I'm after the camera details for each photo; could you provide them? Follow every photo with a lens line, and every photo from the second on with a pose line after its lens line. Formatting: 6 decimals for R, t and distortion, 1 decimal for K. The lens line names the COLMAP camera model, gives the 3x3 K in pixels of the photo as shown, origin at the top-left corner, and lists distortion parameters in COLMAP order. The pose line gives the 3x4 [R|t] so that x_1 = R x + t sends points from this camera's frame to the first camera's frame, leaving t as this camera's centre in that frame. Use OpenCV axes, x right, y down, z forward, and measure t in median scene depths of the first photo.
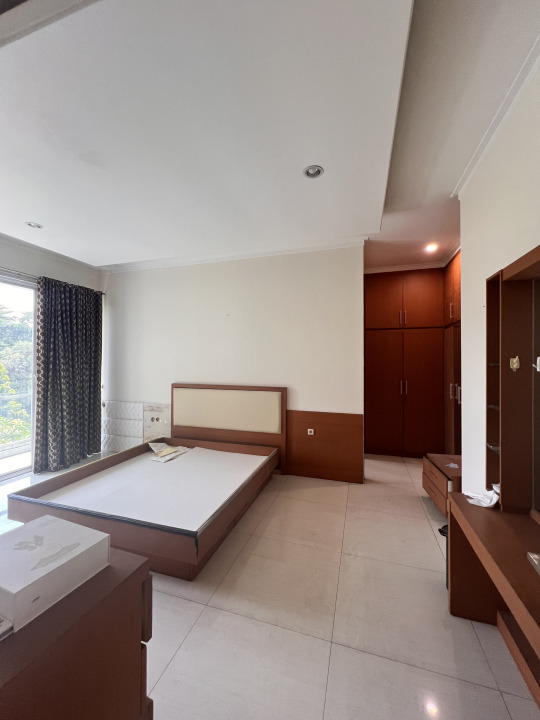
lens RADIAL K [[289.6, 0, 273.2], [0, 289.6, 359.5], [0, 0, 1]] dist [-0.003042, 0.001727]
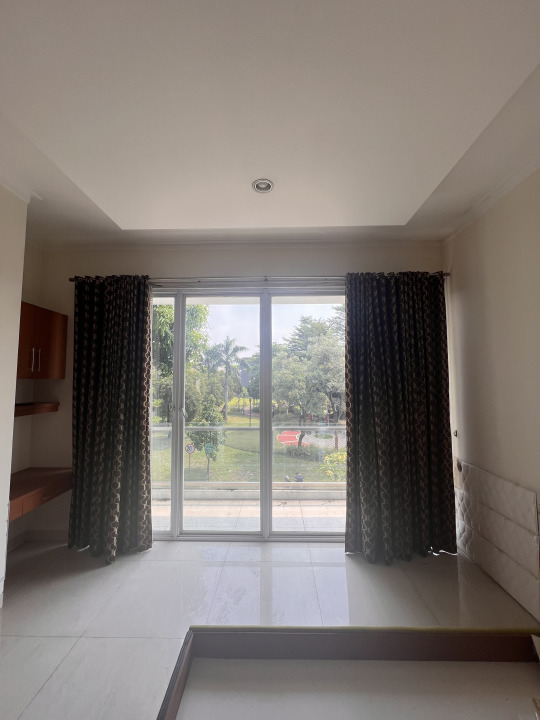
lens RADIAL K [[289.6, 0, 271.9], [0, 289.6, 359.0], [0, 0, 1]] dist [-0.003042, 0.001727]
pose [[0.285573, -0.073290, -0.955550, -0.156224], [0.008932, 0.997232, -0.073817, -0.016877], [0.958315, 0.012545, 0.285438, 0.558654]]
